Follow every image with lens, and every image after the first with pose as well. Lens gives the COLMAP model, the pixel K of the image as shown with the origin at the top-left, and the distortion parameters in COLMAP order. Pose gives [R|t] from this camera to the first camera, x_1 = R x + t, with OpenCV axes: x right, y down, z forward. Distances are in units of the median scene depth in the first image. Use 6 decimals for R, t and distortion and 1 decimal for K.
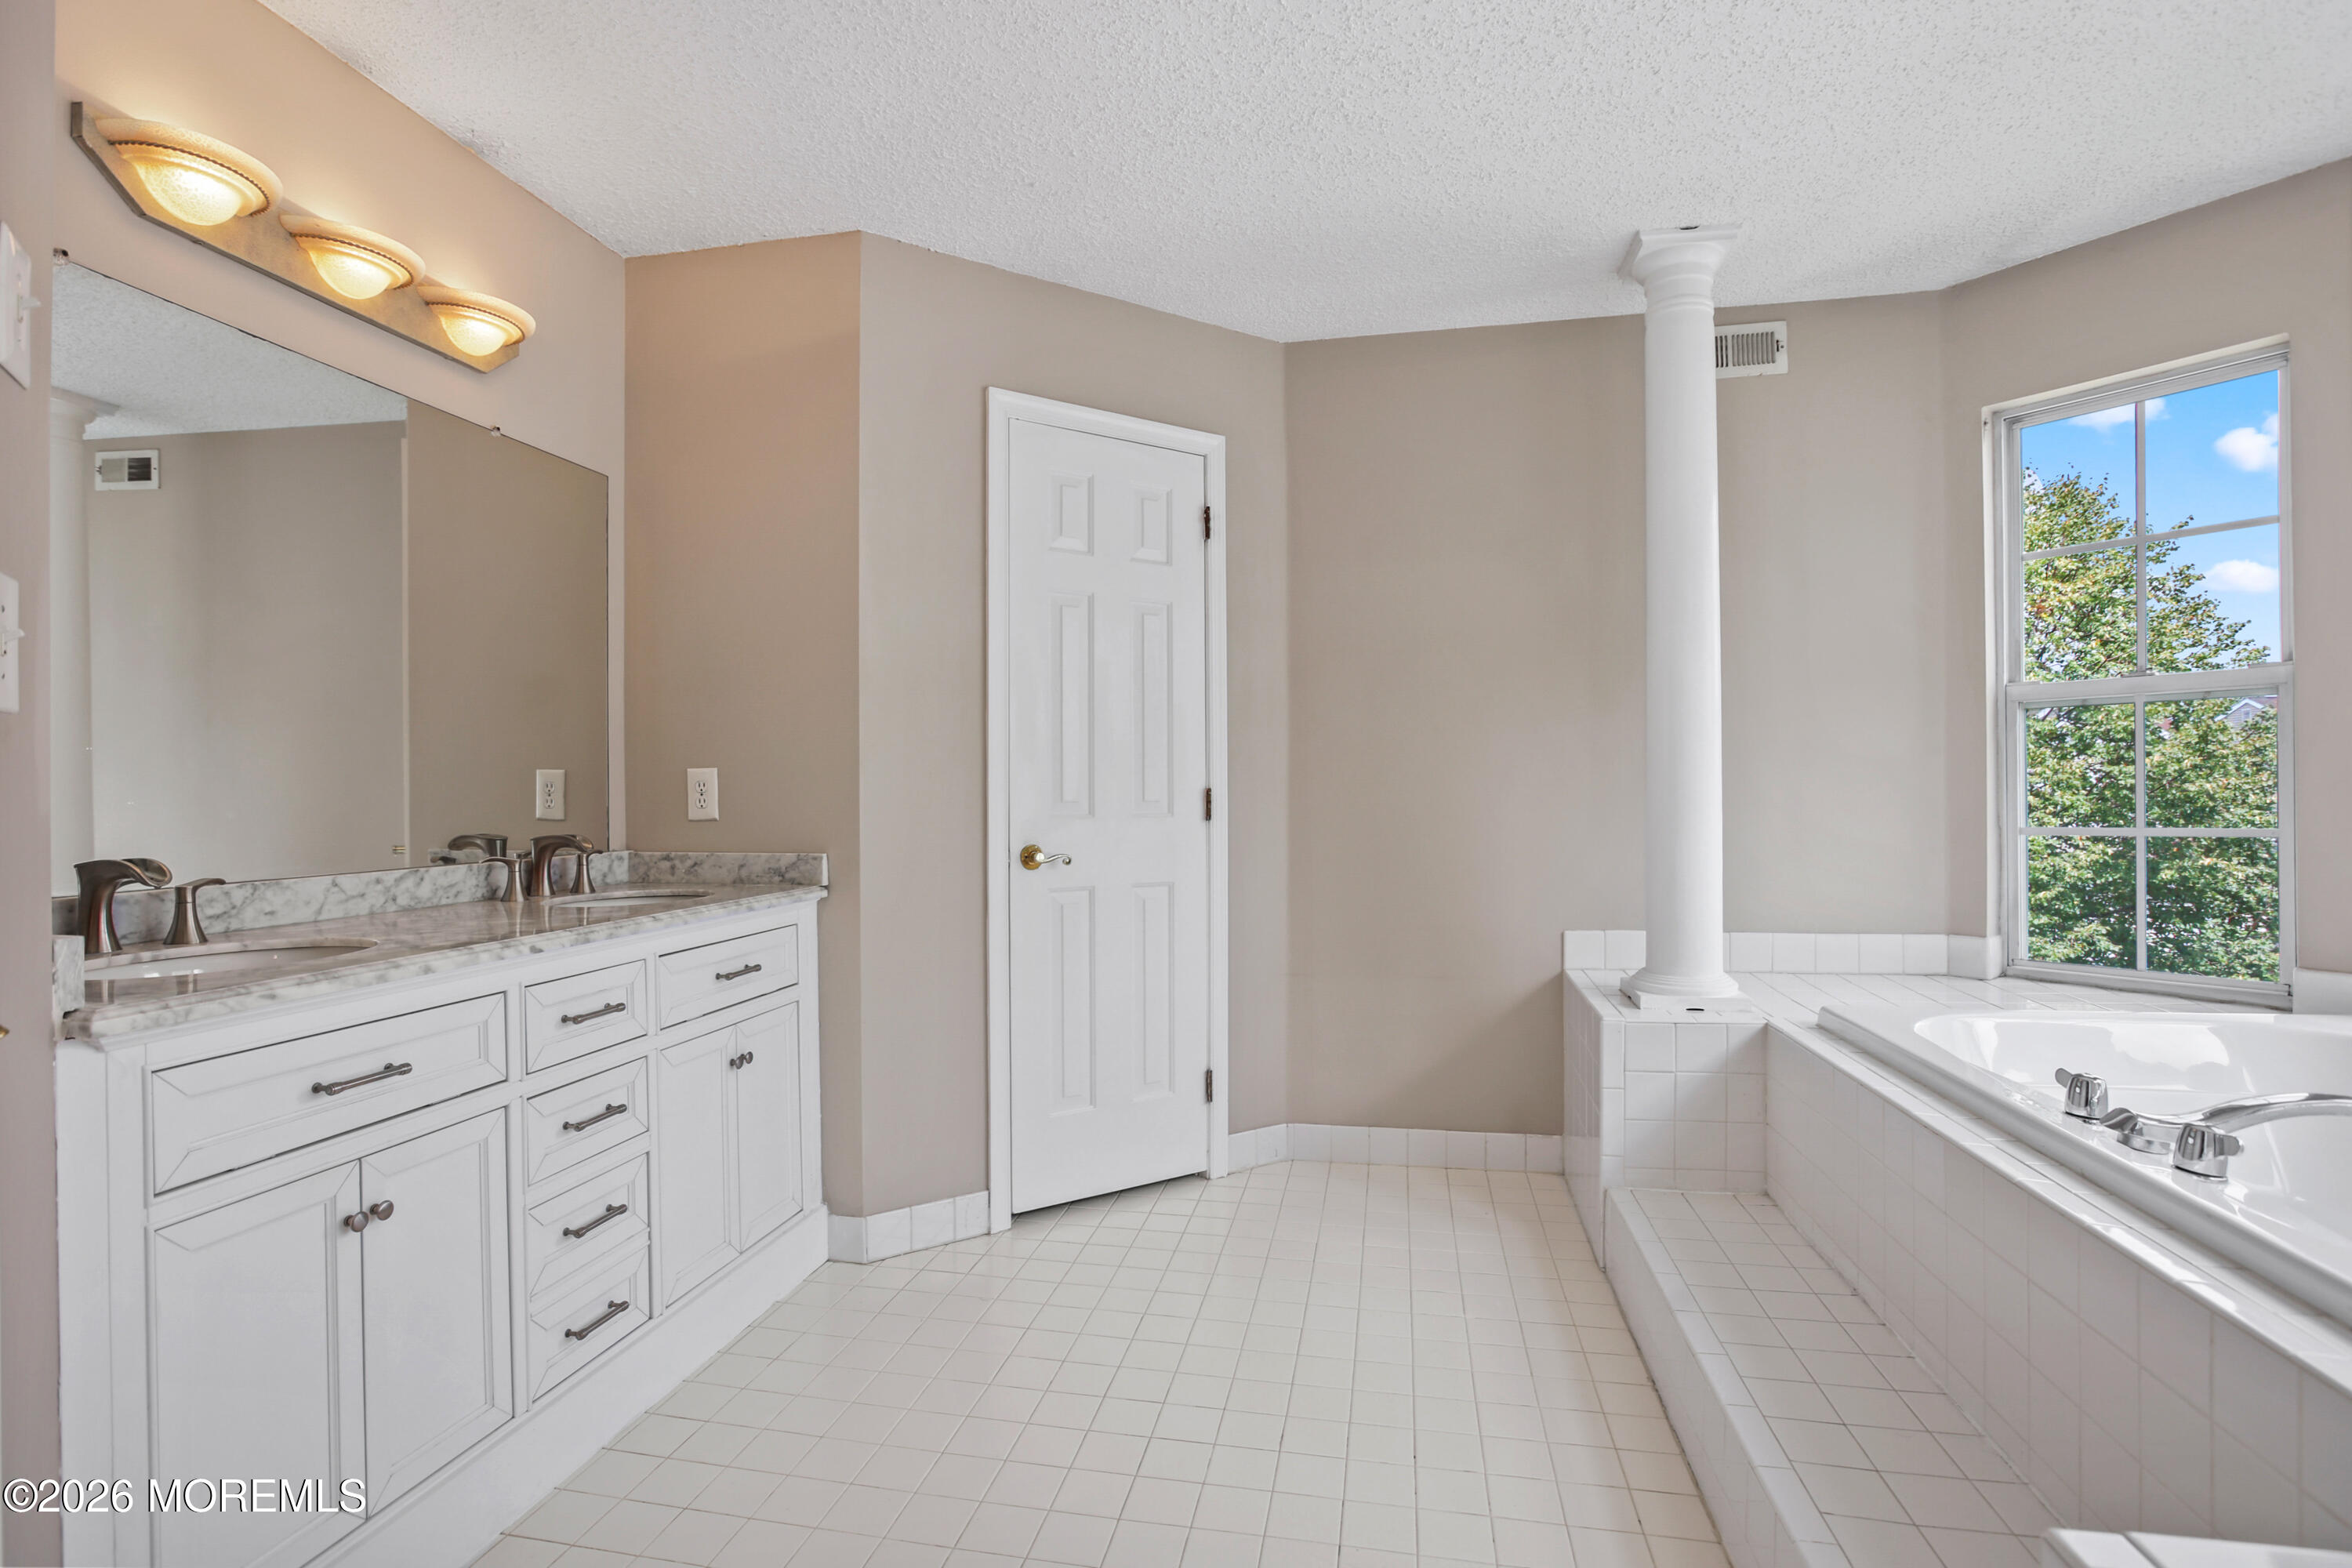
lens RADIAL K [[1150.7, 0, 1167.3], [0, 1150.7, 781.2], [0, 0, 1]] dist [-0.046349, 0.002357]
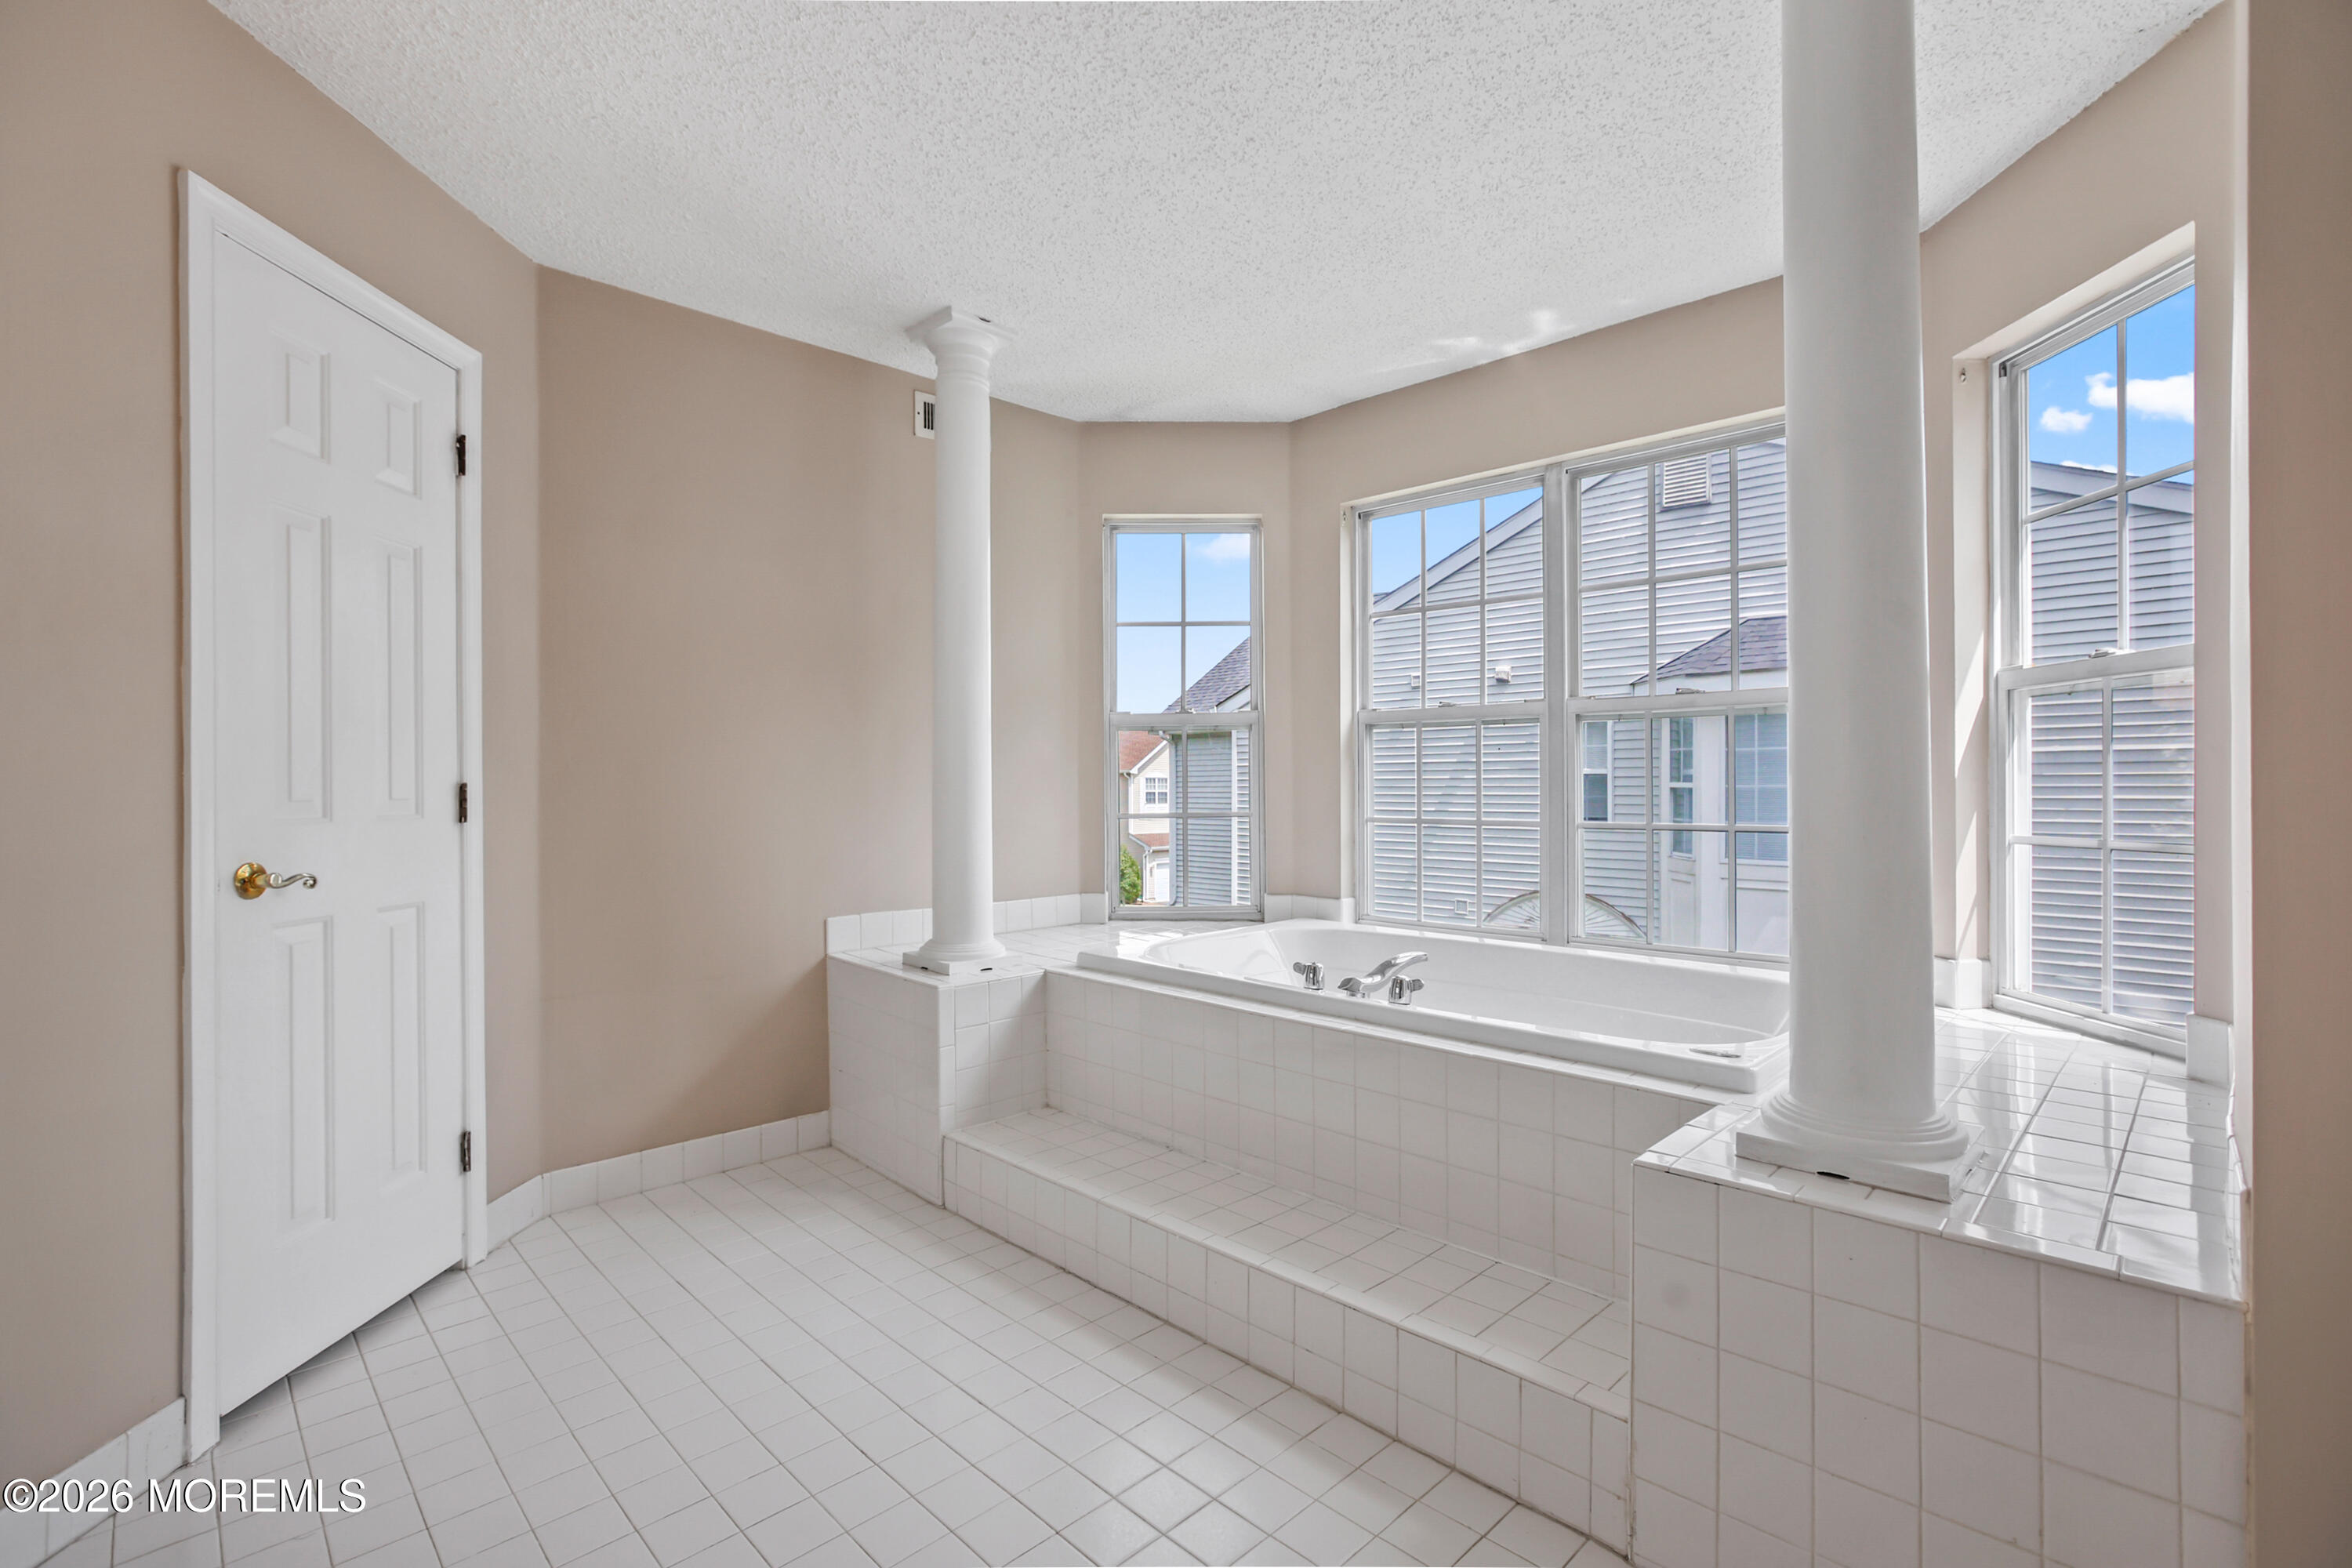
lens RADIAL K [[1086.5, 0, 1178.2], [0, 1086.5, 774.6], [0, 0, 1]] dist [-0.037961, 0.013640]
pose [[0.536555, 0.011674, 0.843784, -0.346163], [-0.008452, 0.999929, -0.008460, 0.002009], [-0.843823, -0.002592, 0.536616, 0.183185]]
